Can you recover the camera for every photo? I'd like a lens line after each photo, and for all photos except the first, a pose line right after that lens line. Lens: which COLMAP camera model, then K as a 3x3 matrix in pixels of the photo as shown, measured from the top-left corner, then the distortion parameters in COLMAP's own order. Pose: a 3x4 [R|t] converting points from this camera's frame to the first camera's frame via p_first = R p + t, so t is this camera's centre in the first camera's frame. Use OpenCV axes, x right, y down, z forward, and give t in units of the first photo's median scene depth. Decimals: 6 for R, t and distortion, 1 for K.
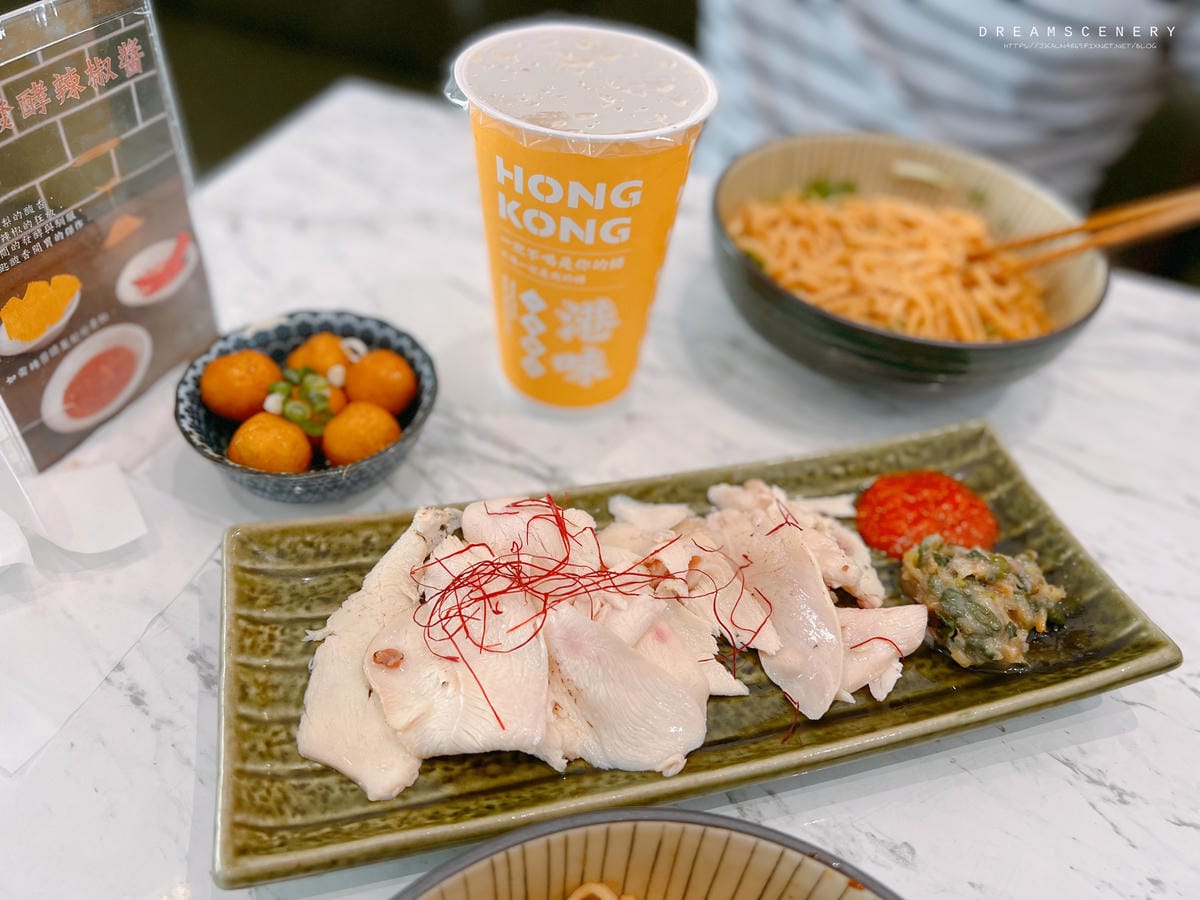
lens RADIAL K [[830.1, 0, 480.6], [0, 830.1, 451.7], [0, 0, 1]] dist [-0.005568, -0.017501]
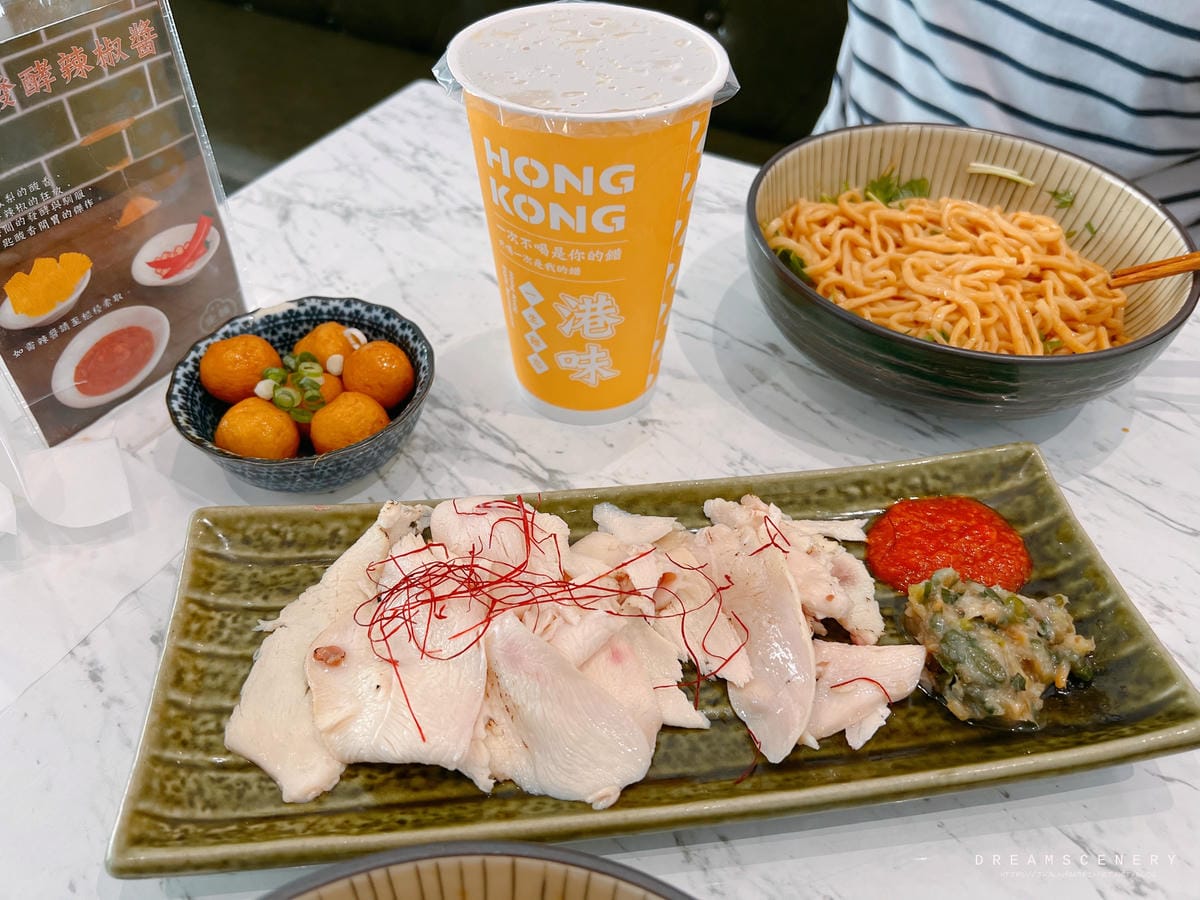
lens RADIAL K [[830.1, 0, 480.6], [0, 830.1, 451.7], [0, 0, 1]] dist [-0.005568, -0.017501]
pose [[0.991747, 0.055219, -0.115714, 0.148492], [-0.055537, 0.998457, 0.000480, 0.002718], [0.115562, 0.005950, 0.993282, 0.058812]]
